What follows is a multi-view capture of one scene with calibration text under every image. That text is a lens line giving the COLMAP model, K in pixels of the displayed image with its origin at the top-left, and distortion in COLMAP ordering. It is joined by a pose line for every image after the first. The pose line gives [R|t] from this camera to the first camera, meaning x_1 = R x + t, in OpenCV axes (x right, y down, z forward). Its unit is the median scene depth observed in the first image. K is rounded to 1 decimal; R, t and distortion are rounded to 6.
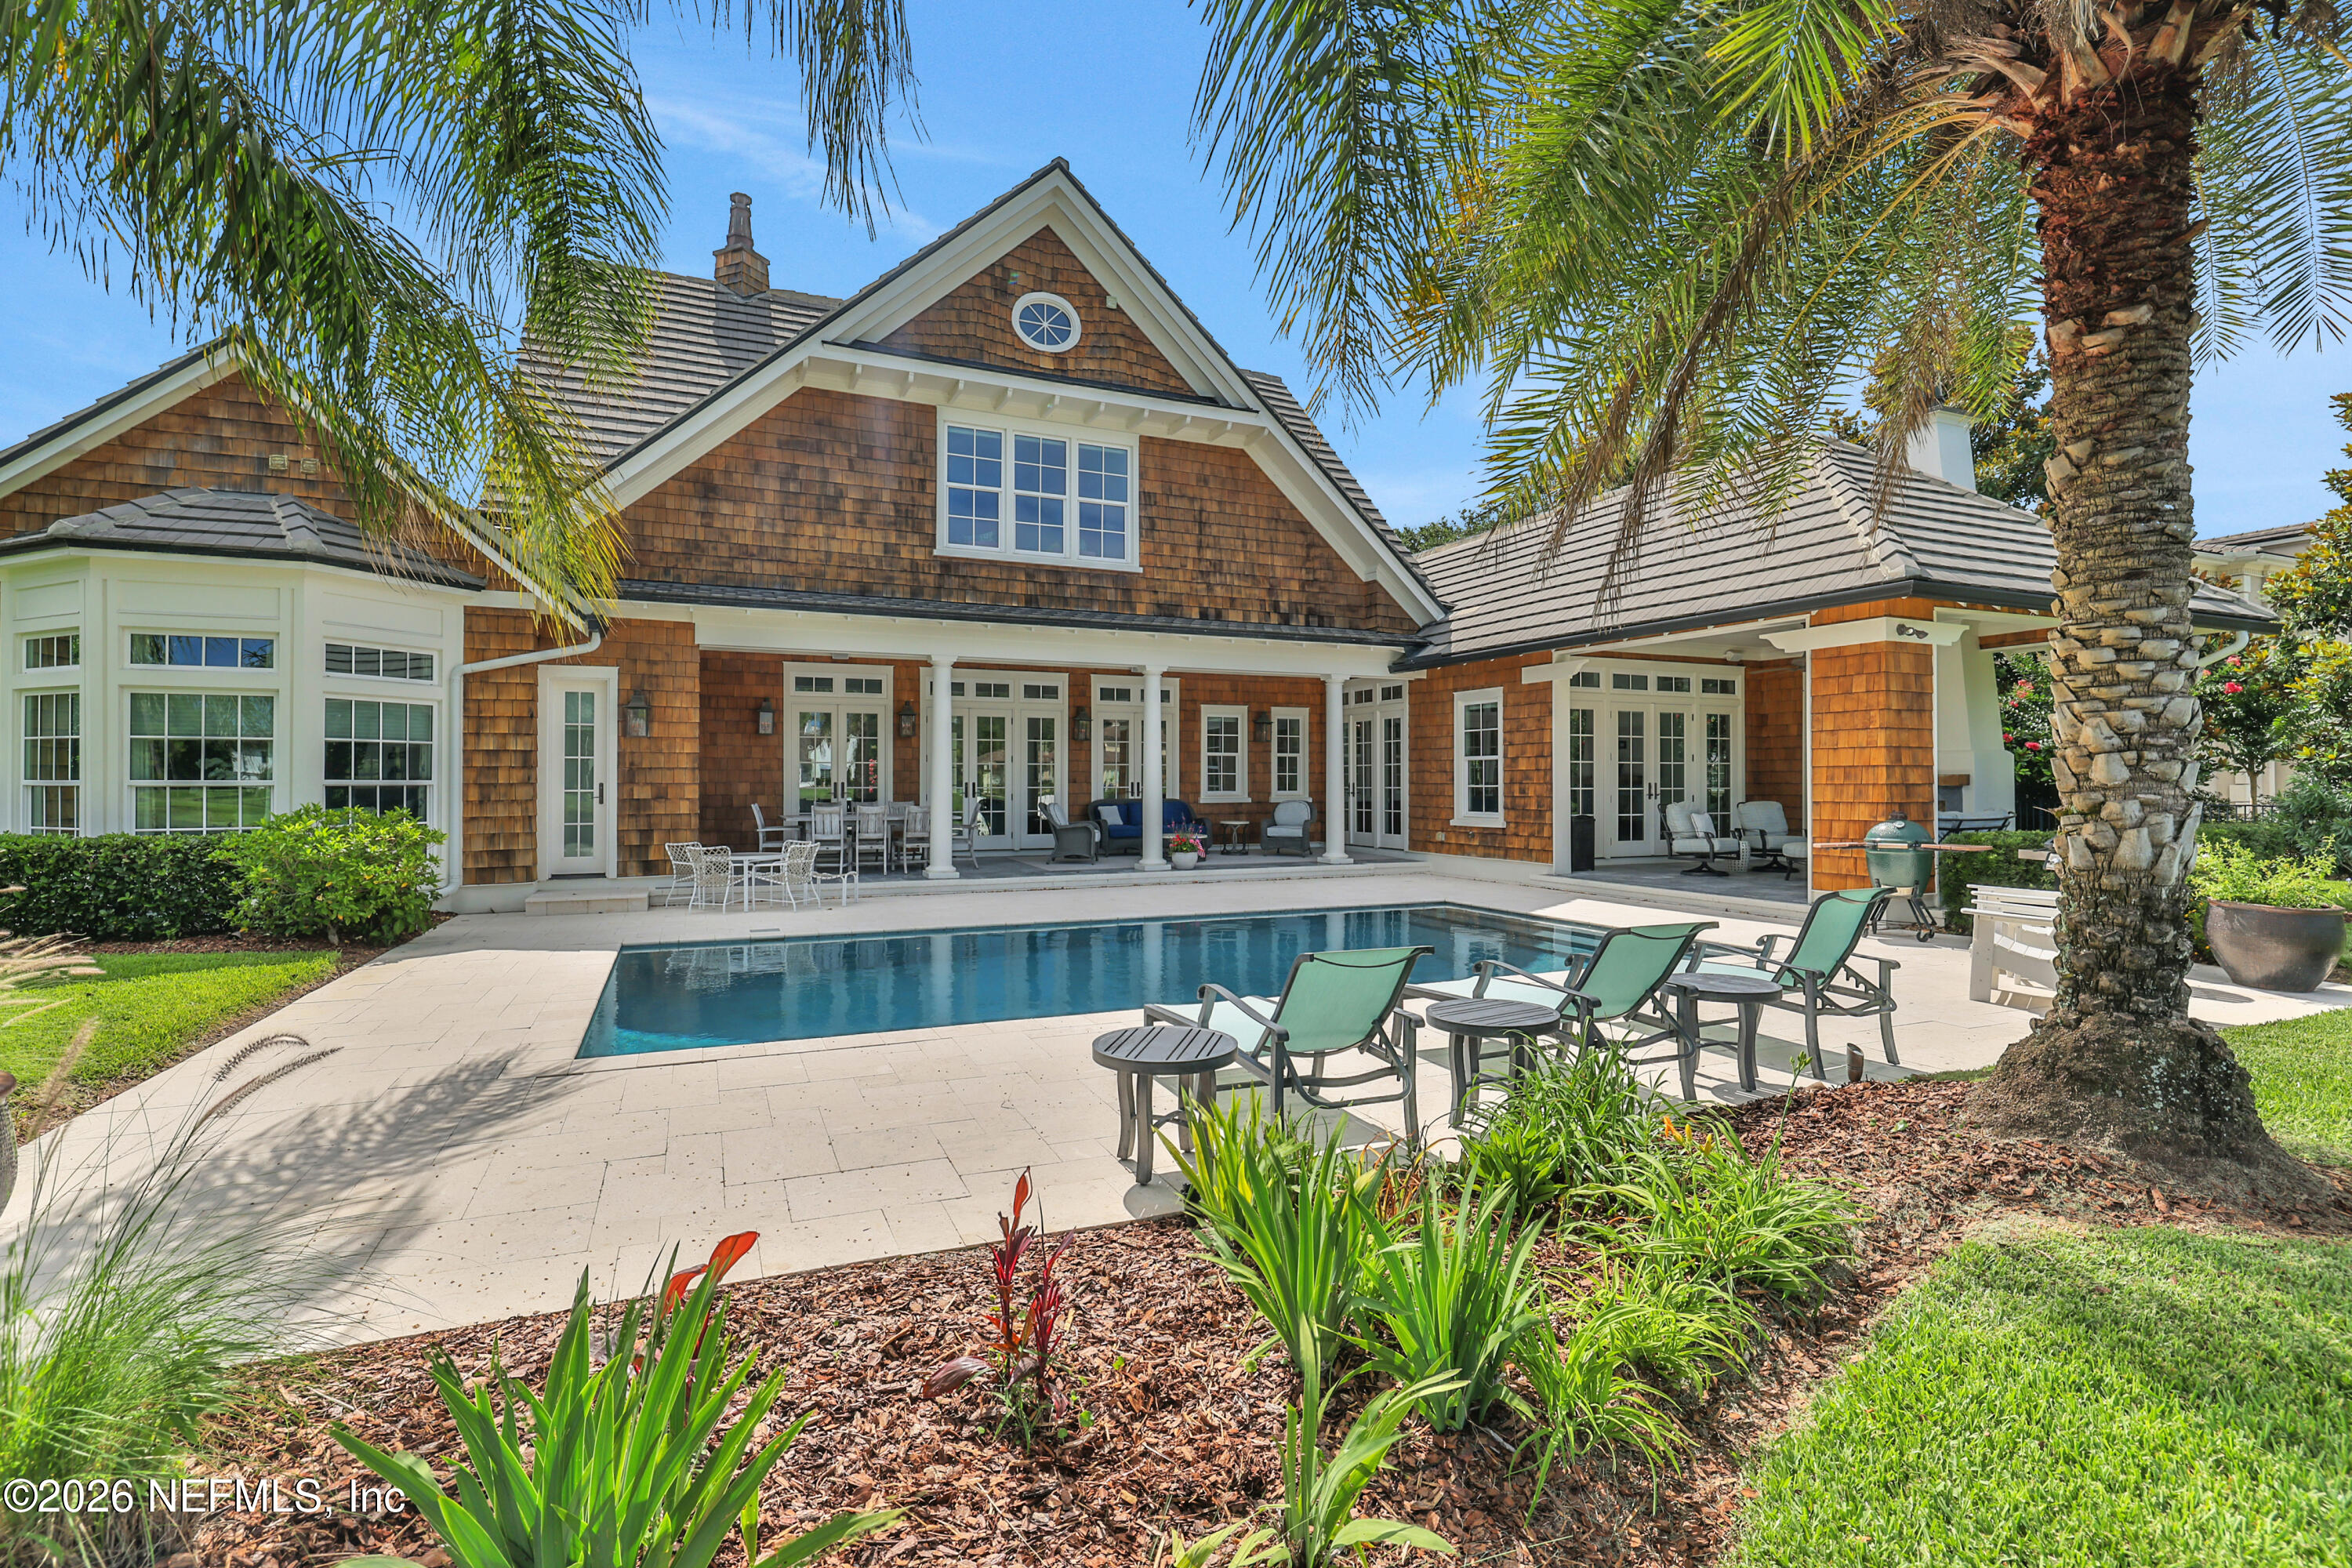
lens RADIAL K [[1087.7, 0, 1164.6], [0, 1087.7, 778.9], [0, 0, 1]] dist [-0.002787, -0.002210]
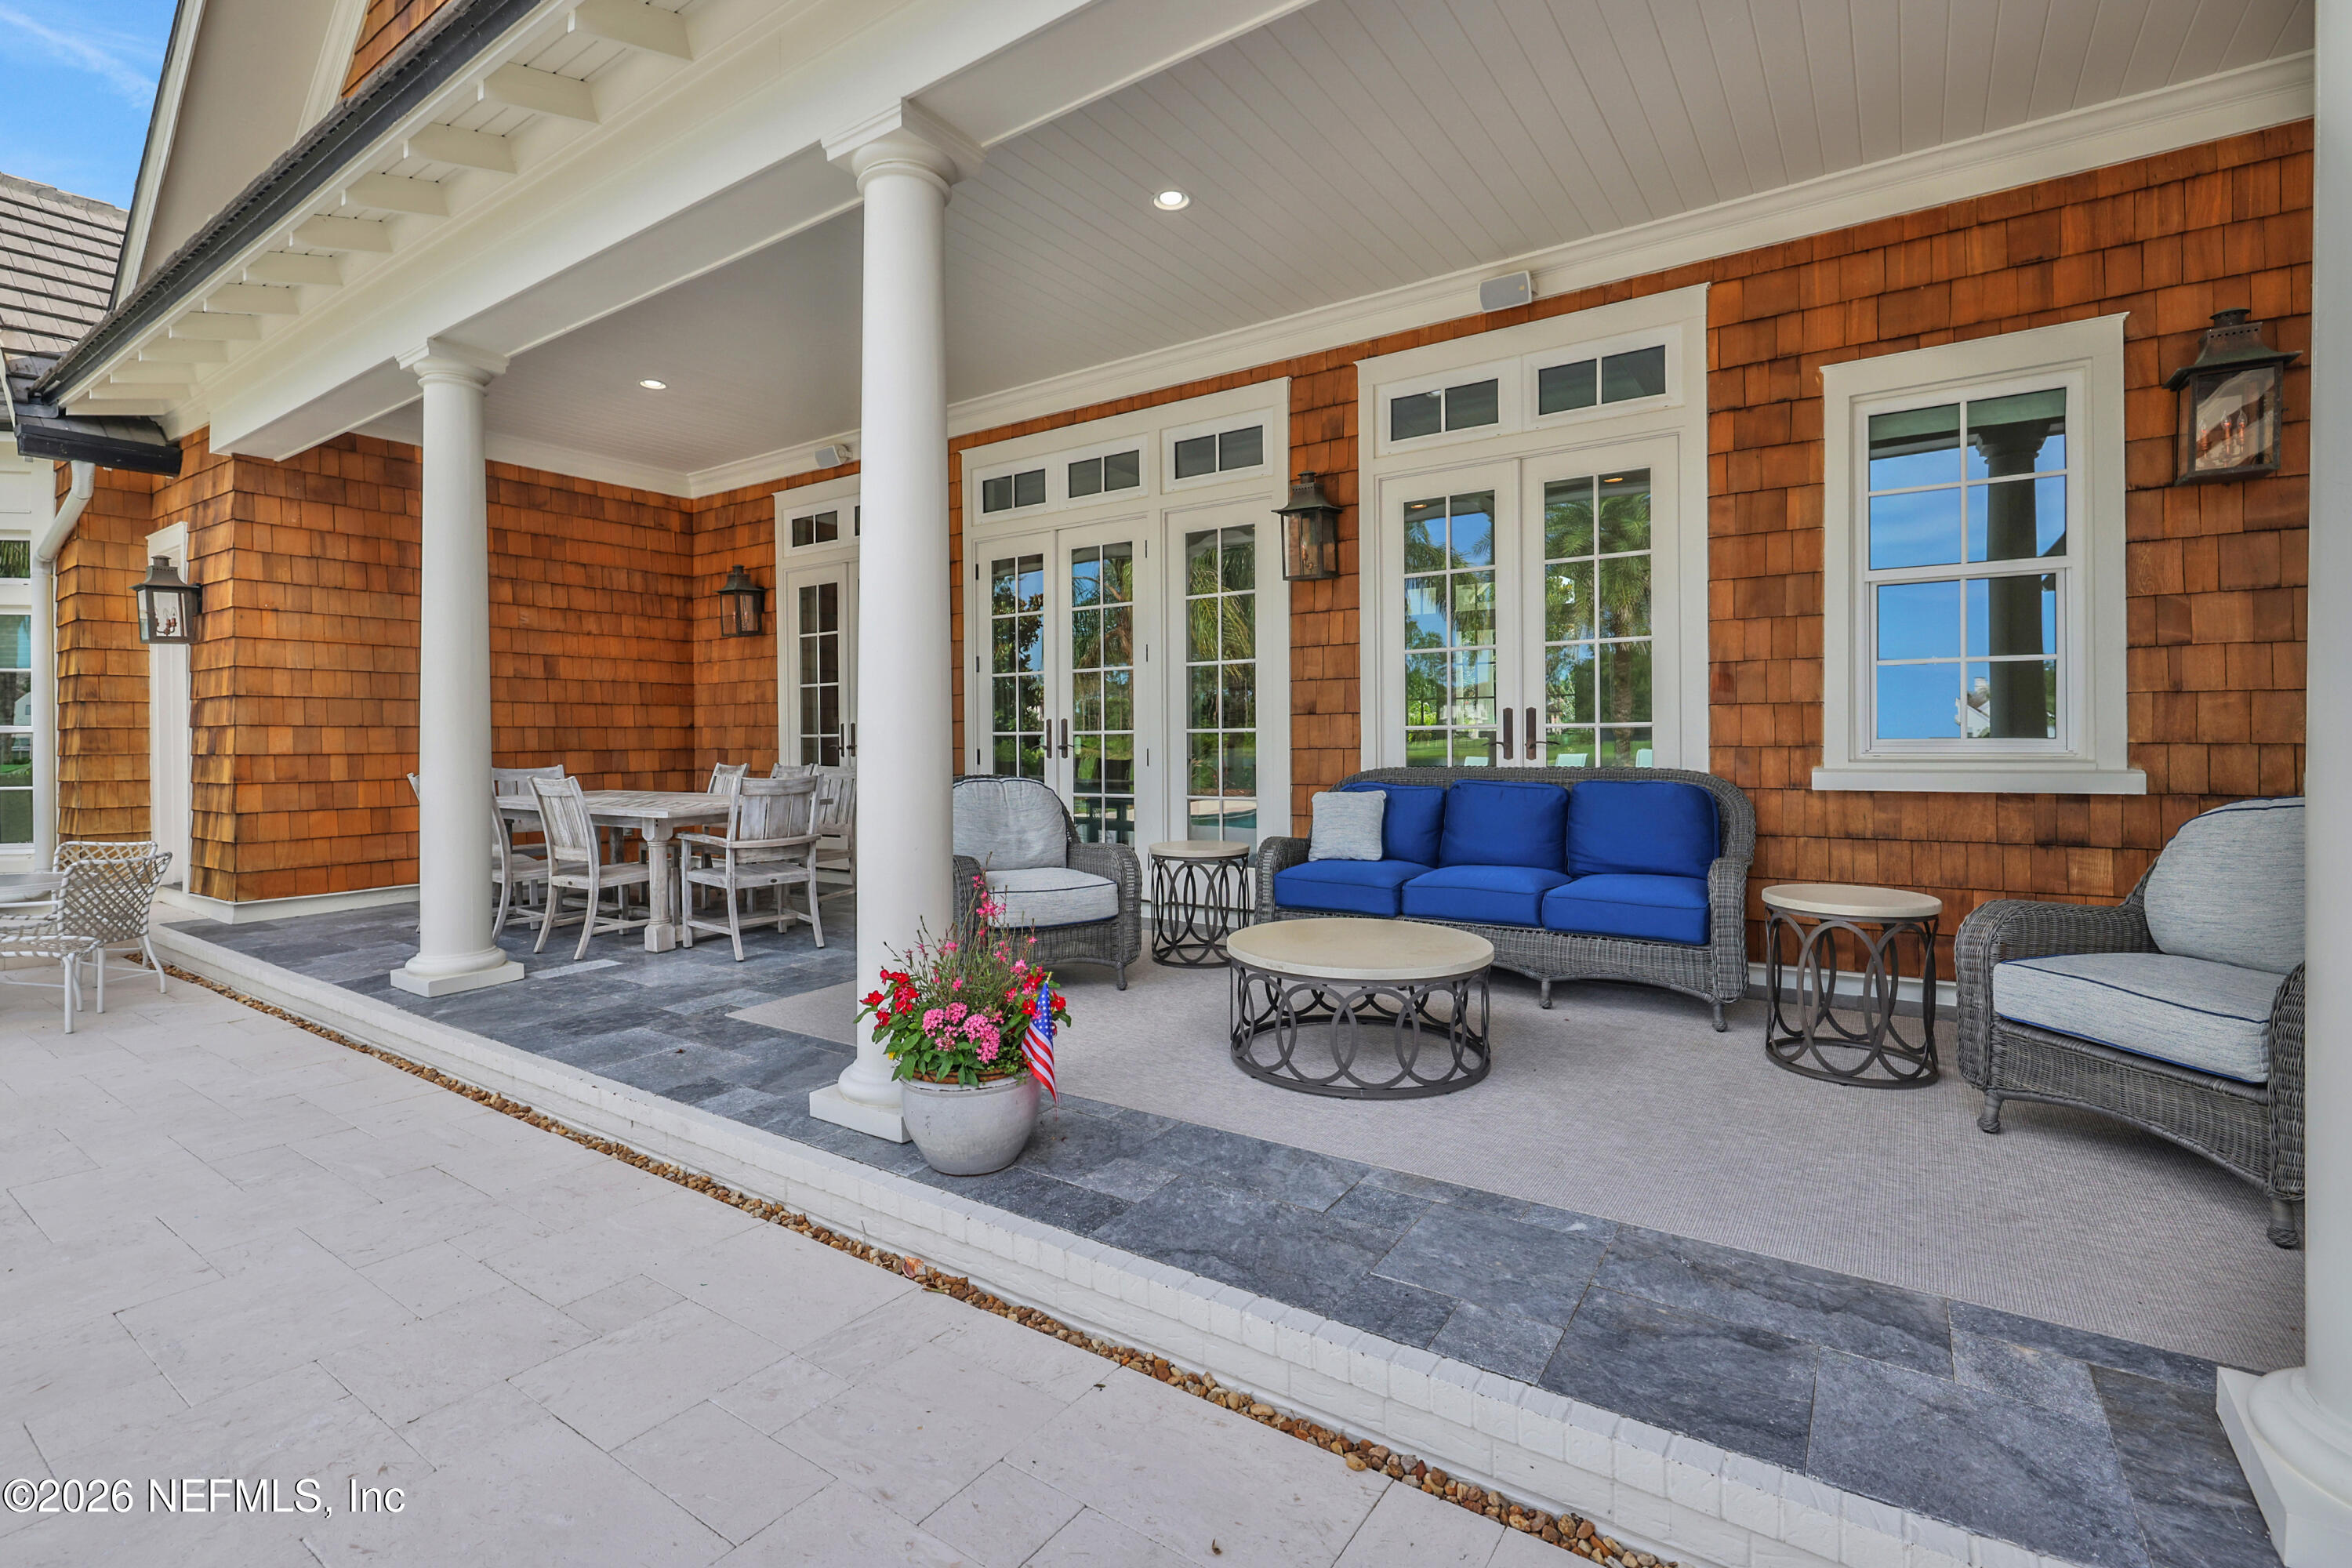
lens RADIAL K [[1087.7, 0, 1153.8], [0, 1087.7, 741.6], [0, 0, 1]] dist [-0.002787, -0.002210]
pose [[0.510539, -0.004825, -0.859841, 0.199045], [0.007249, 0.999973, -0.001307, 0.013351], [0.859824, -0.005565, 0.510560, 0.944128]]
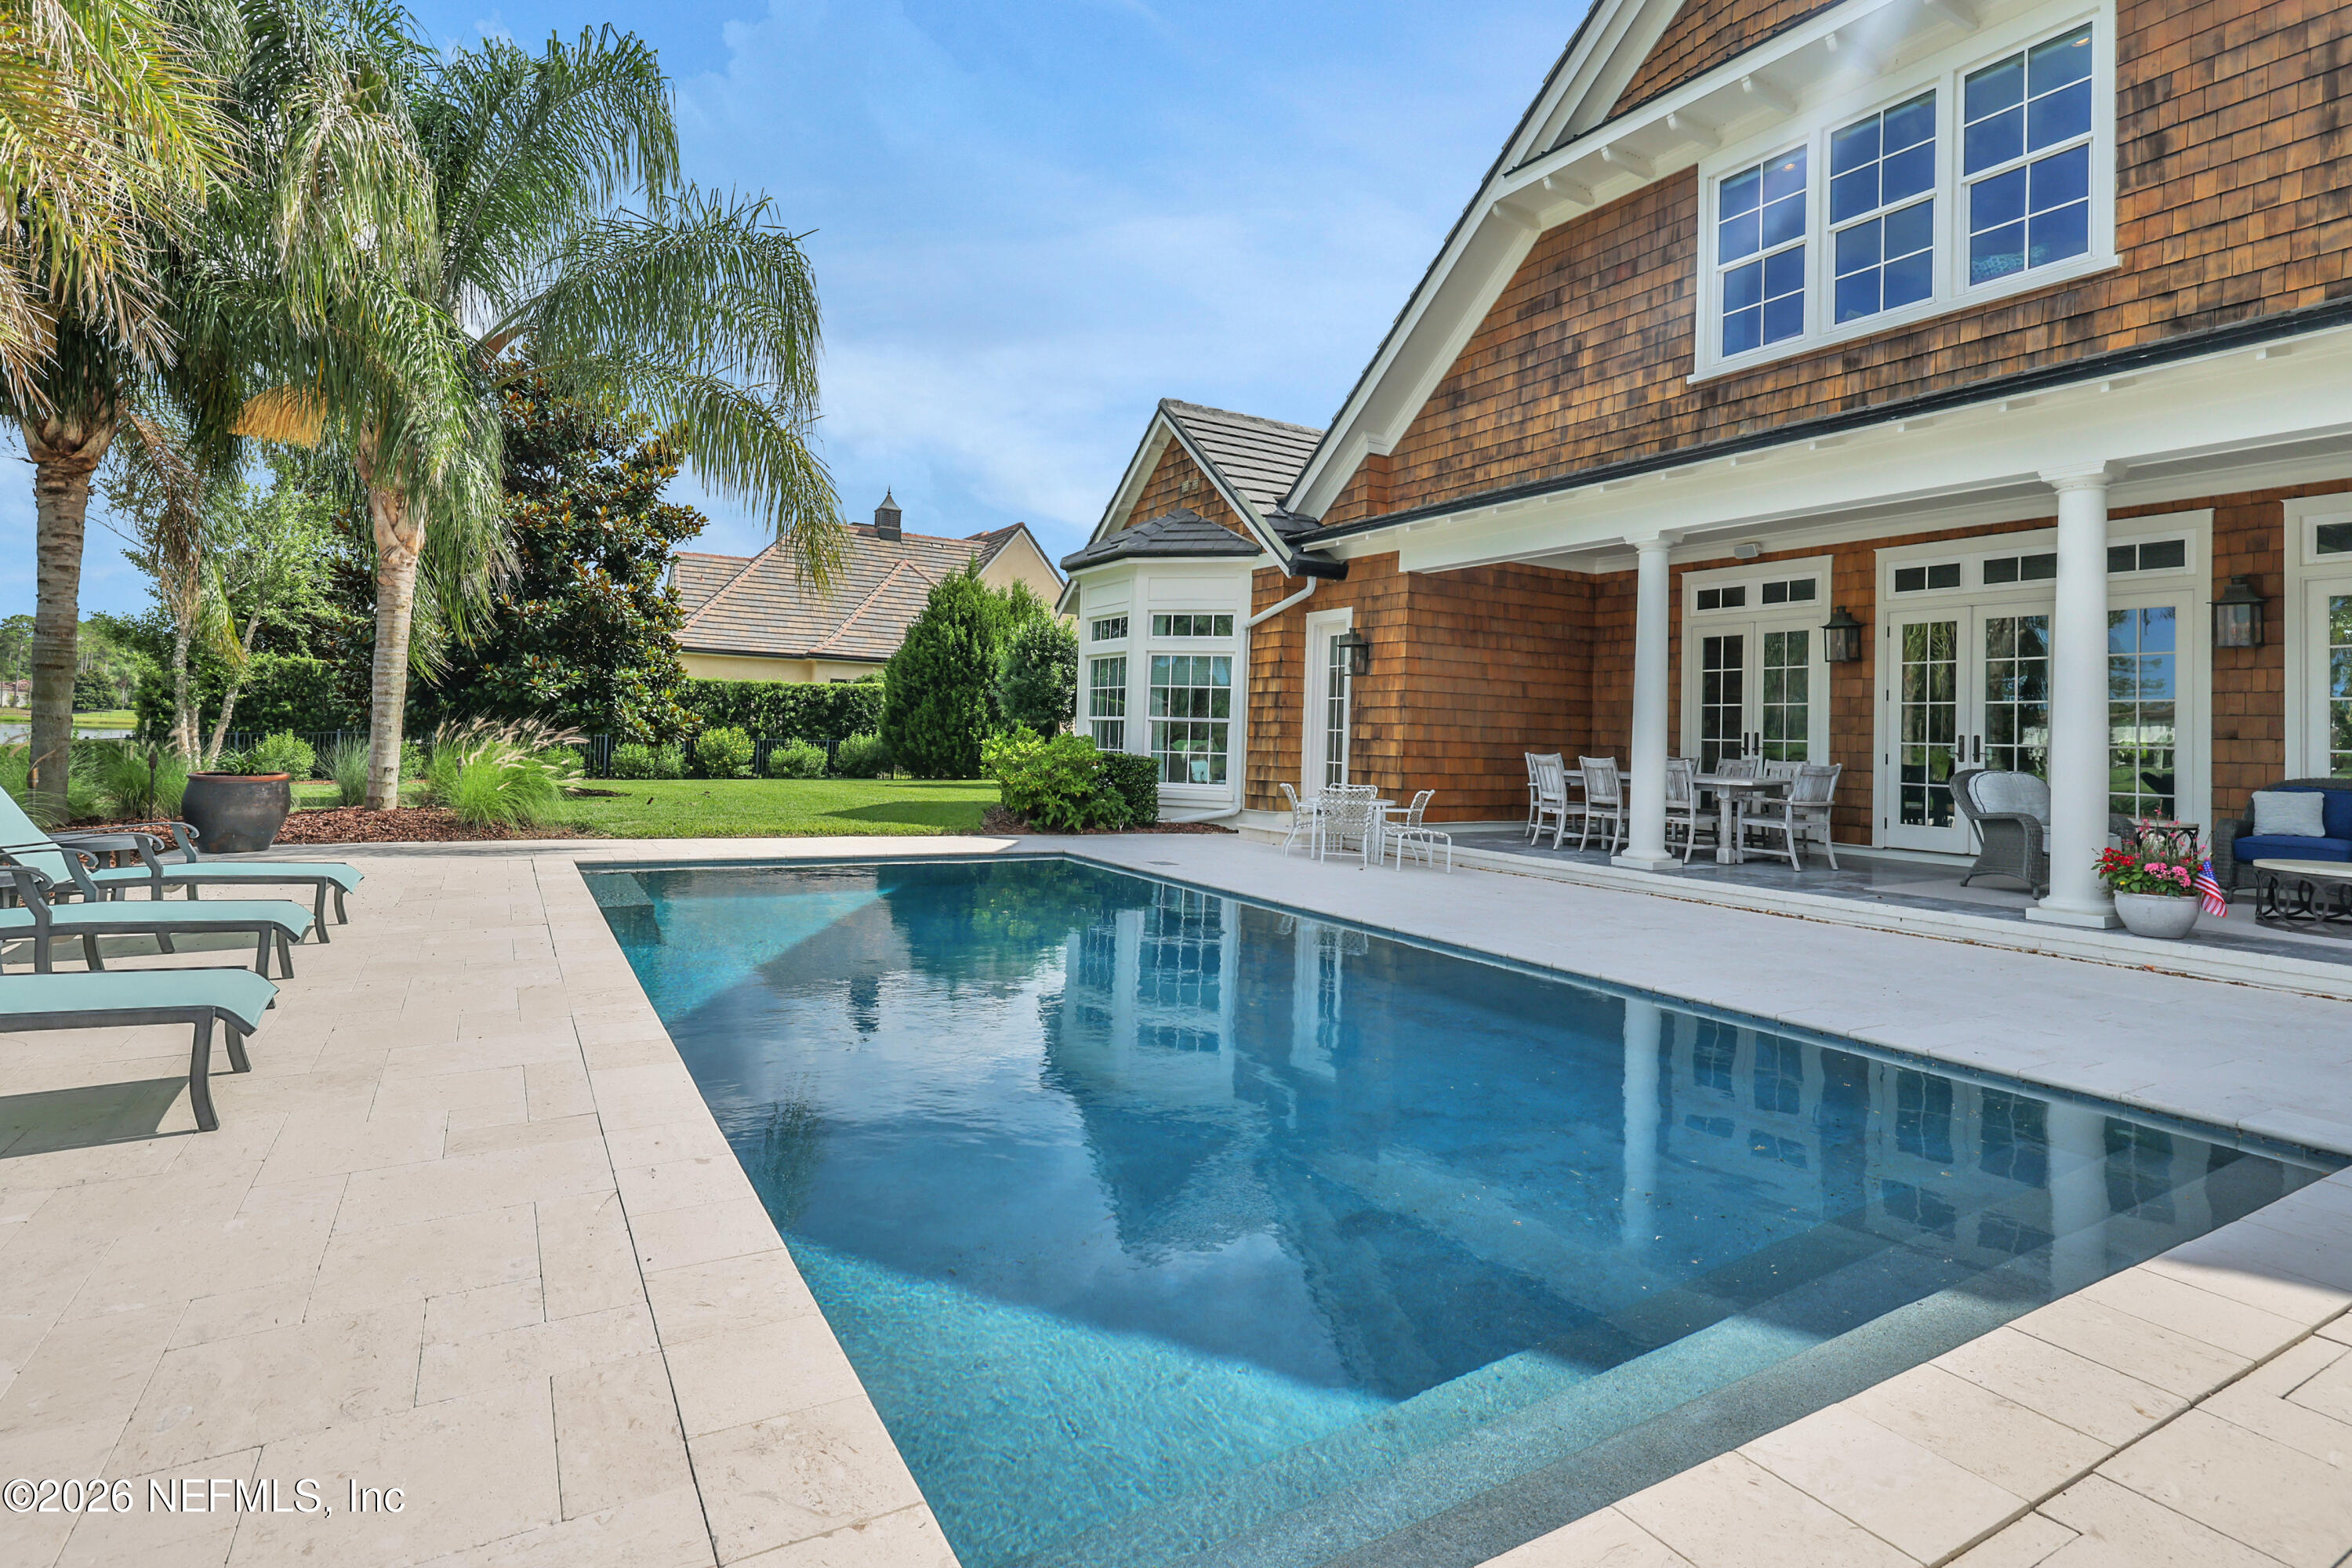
lens RADIAL K [[1087.7, 0, 1120.6], [0, 1087.7, 703.2], [0, 0, 1]] dist [-0.002787, -0.002210]
pose [[0.100901, -0.027193, -0.994525, 0.390372], [-0.029058, 0.999119, -0.030267, 0.018706], [0.994472, 0.031952, 0.100022, 0.568500]]
